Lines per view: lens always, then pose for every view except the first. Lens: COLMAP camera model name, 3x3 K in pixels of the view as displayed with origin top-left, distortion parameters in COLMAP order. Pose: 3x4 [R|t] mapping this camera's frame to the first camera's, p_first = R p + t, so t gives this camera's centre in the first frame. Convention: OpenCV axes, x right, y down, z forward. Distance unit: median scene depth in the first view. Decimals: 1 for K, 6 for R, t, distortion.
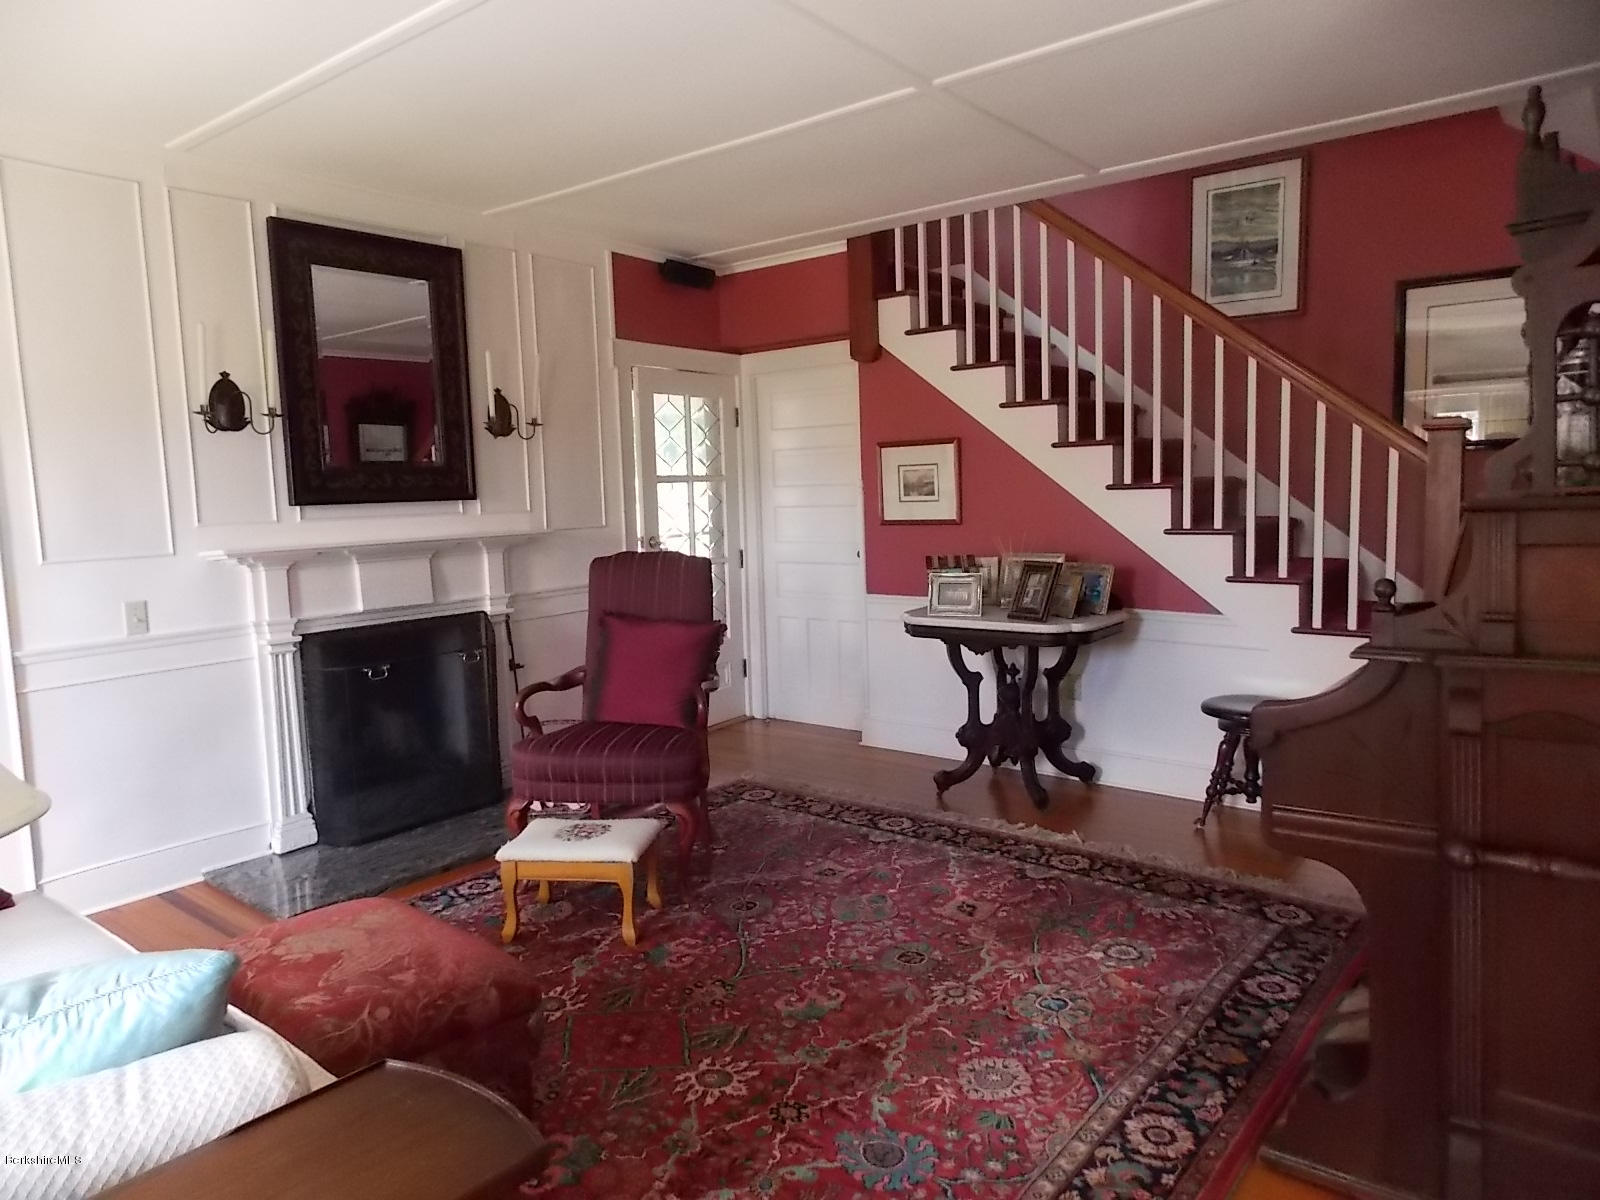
lens RADIAL K [[1051.5, 0, 793.5], [0, 1051.5, 600.8], [0, 0, 1]] dist [0.002073, -0.004753]
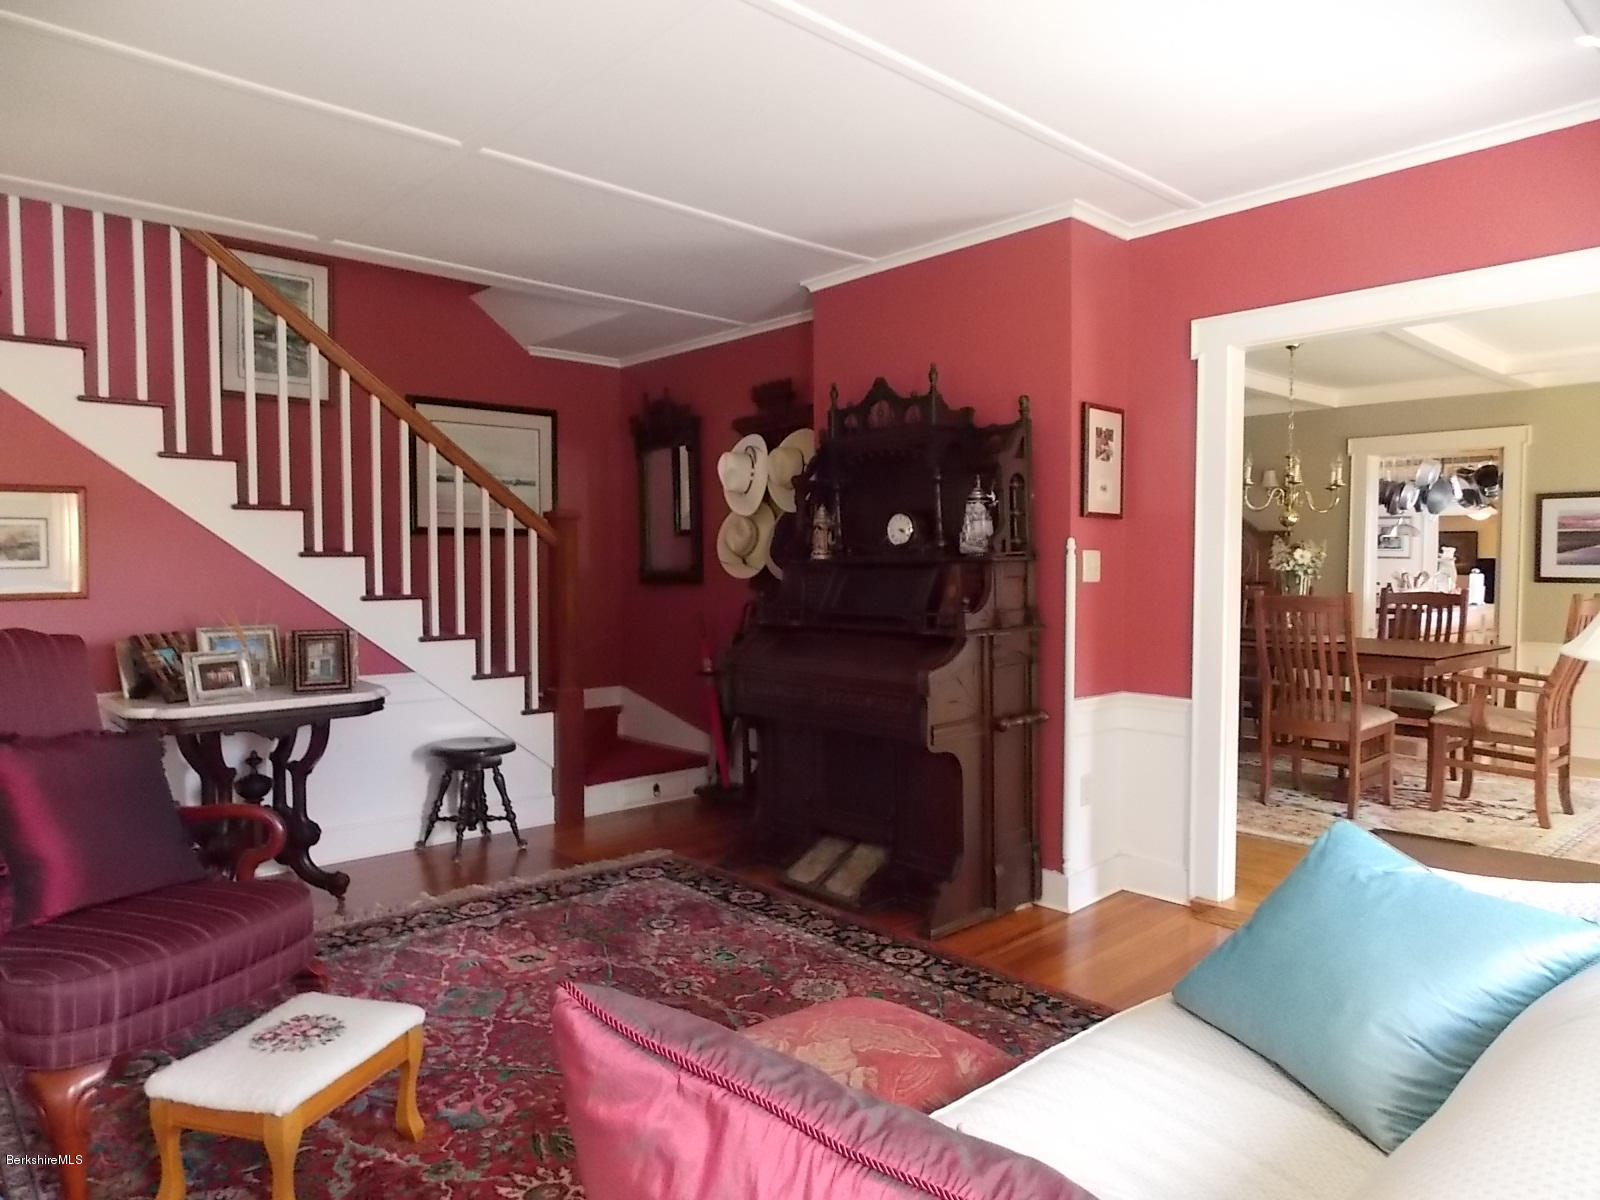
lens RADIAL K [[1051.5, 0, 790.5], [0, 1051.5, 597.2], [0, 0, 1]] dist [0.002073, -0.004753]
pose [[0.165574, -0.005826, 0.986180, -0.757011], [0.107033, 0.994182, -0.012097, -0.012033], [-0.980372, 0.107557, 0.165234, 0.529125]]
